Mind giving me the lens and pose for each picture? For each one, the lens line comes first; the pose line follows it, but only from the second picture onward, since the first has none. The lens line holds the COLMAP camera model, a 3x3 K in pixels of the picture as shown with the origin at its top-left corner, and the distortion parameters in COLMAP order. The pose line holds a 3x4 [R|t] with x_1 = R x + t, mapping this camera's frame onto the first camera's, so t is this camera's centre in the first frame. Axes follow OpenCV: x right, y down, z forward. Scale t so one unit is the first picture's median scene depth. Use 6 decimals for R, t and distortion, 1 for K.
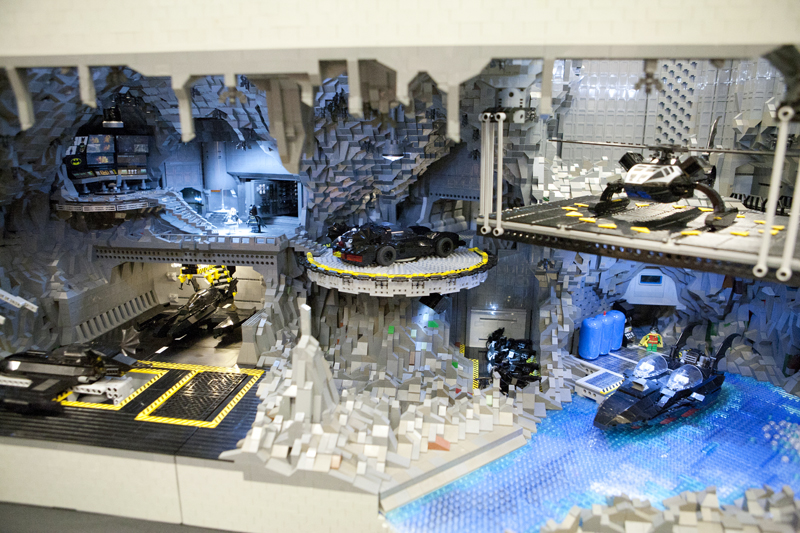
lens RADIAL K [[546.8, 0, 397.3], [0, 546.8, 266.1], [0, 0, 1]] dist [-0.066366, 0.042324]
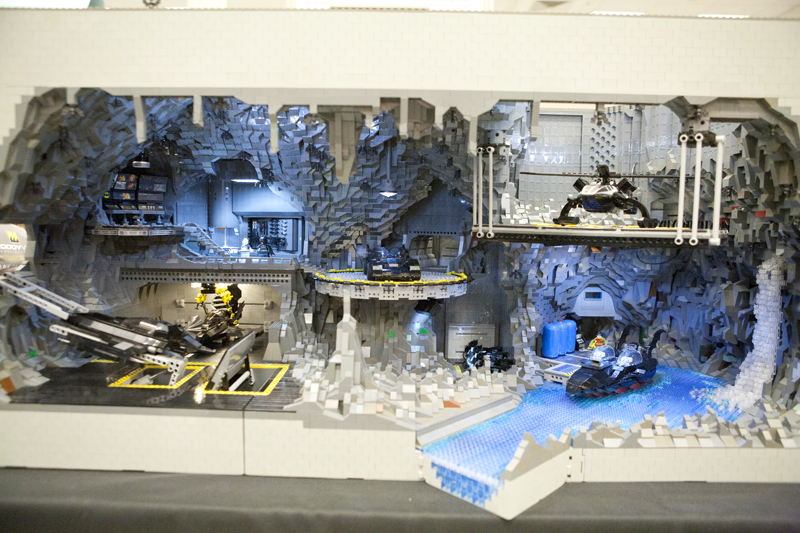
lens RADIAL K [[546.8, 0, 399.2], [0, 546.8, 264.5], [0, 0, 1]] dist [-0.066366, 0.042324]
pose [[0.990468, -0.002603, 0.137720, -0.171994], [0.023641, 0.988198, -0.151346, 0.160865], [-0.135701, 0.153159, 0.978840, -0.202679]]
